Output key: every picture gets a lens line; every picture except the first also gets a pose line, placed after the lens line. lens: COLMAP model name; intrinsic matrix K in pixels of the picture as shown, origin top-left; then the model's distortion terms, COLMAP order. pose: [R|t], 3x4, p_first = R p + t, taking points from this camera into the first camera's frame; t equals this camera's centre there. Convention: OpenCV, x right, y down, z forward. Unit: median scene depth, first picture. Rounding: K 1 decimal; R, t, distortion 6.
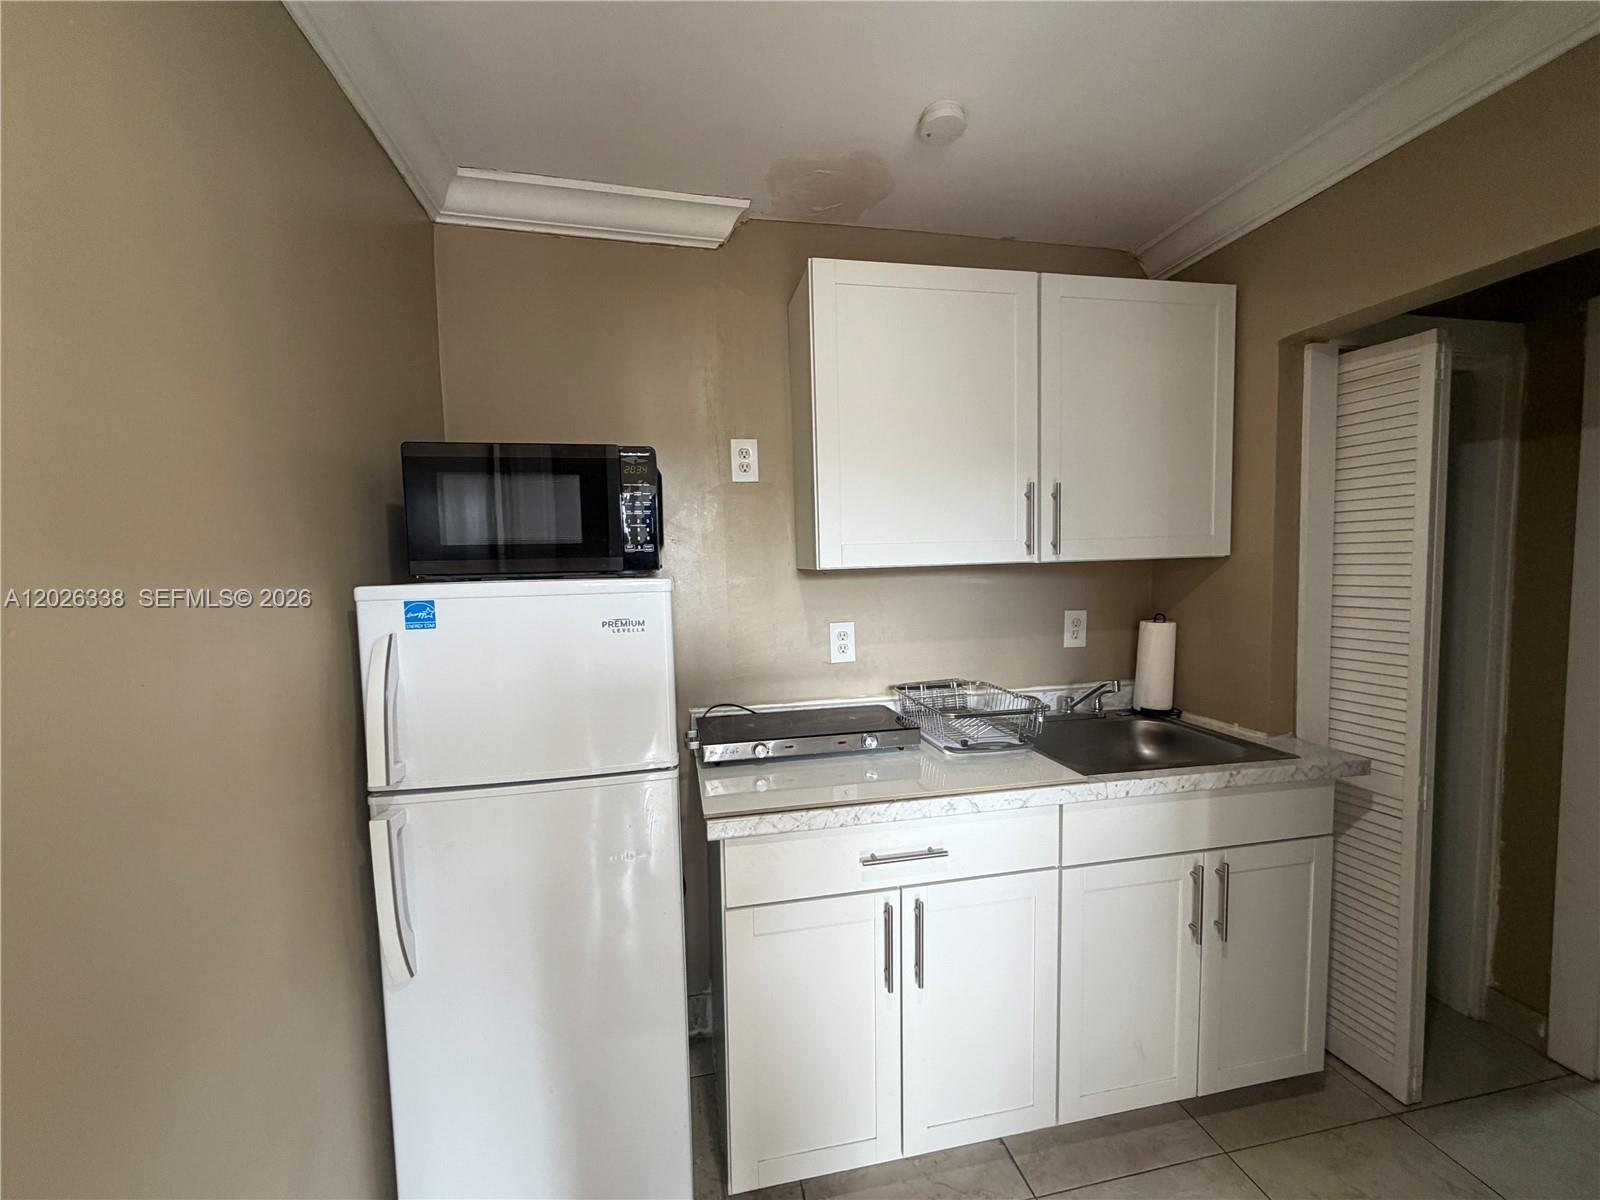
lens RADIAL K [[637.2, 0, 802.8], [0, 637.2, 601.7], [0, 0, 1]] dist [-0.001267, 0.001074]
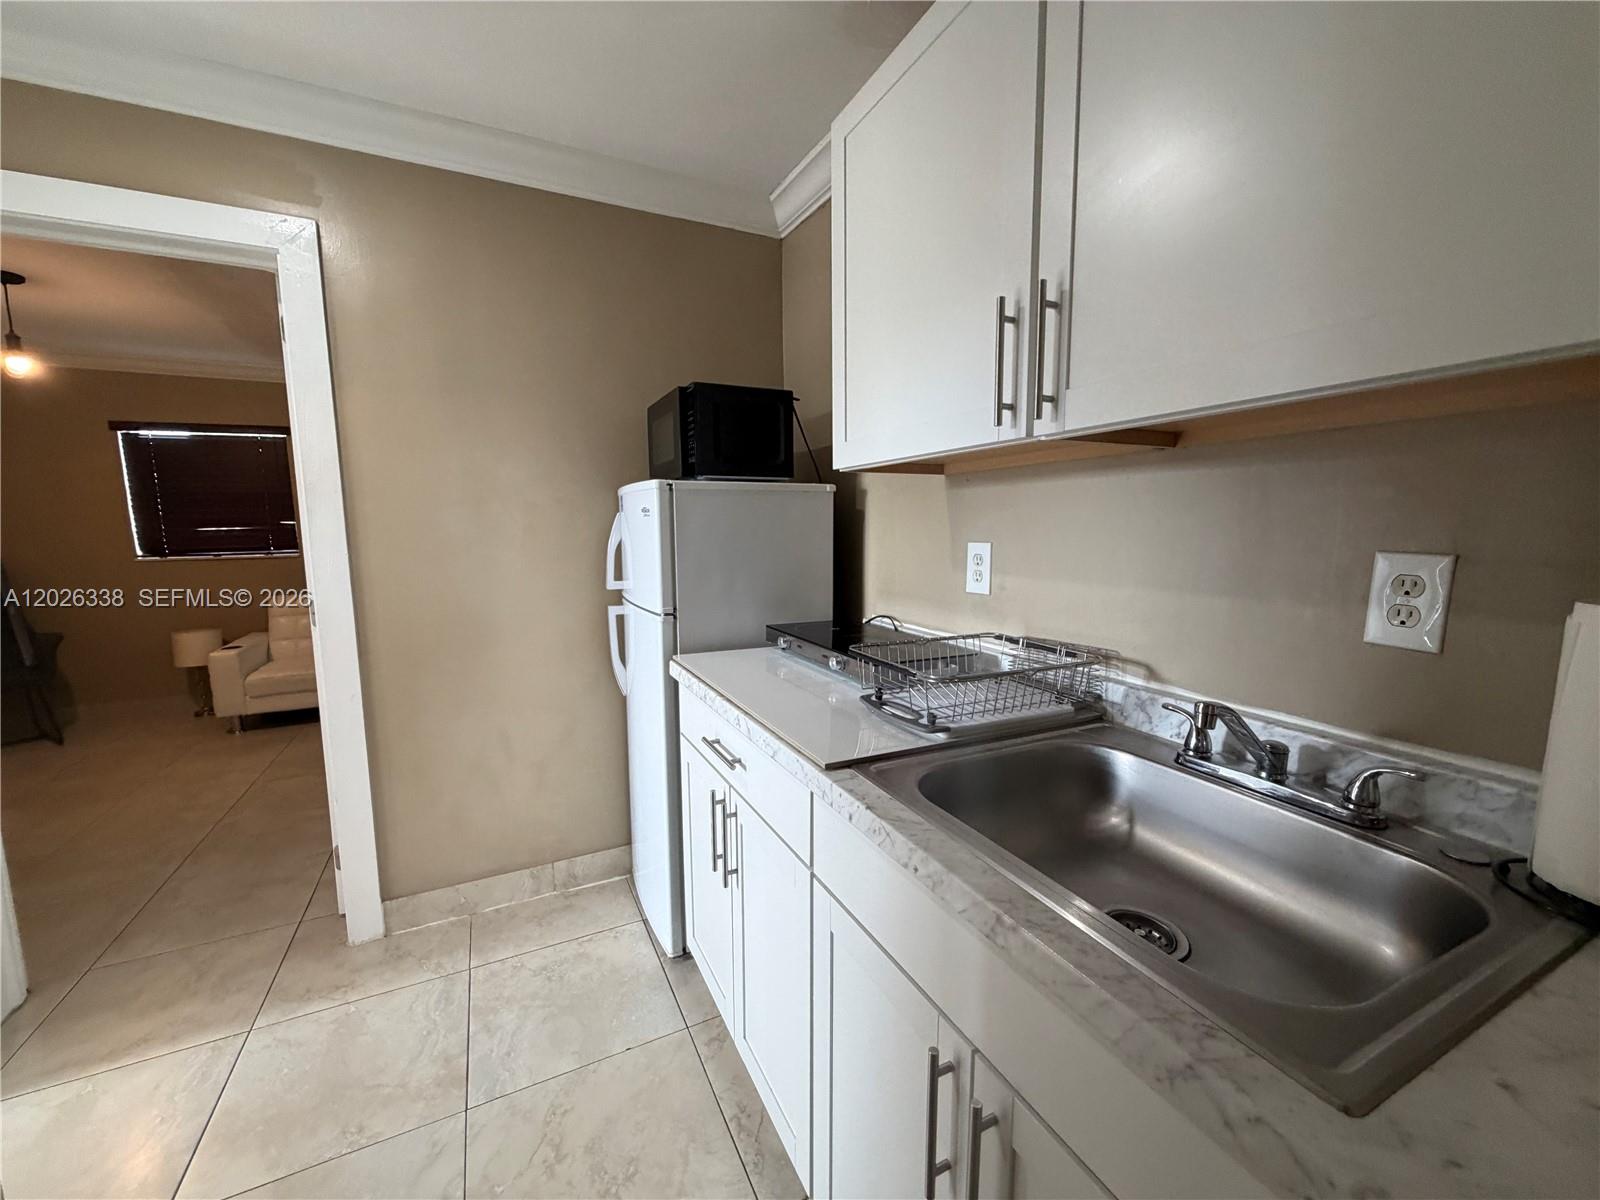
lens RADIAL K [[637.2, 0, 796.3], [0, 637.2, 607.3], [0, 0, 1]] dist [-0.001267, 0.001074]
pose [[0.243589, 0.148408, -0.958457, 0.762389], [-0.062725, 0.988565, 0.137129, 0.017657], [0.967848, 0.026716, 0.250112, 0.578068]]
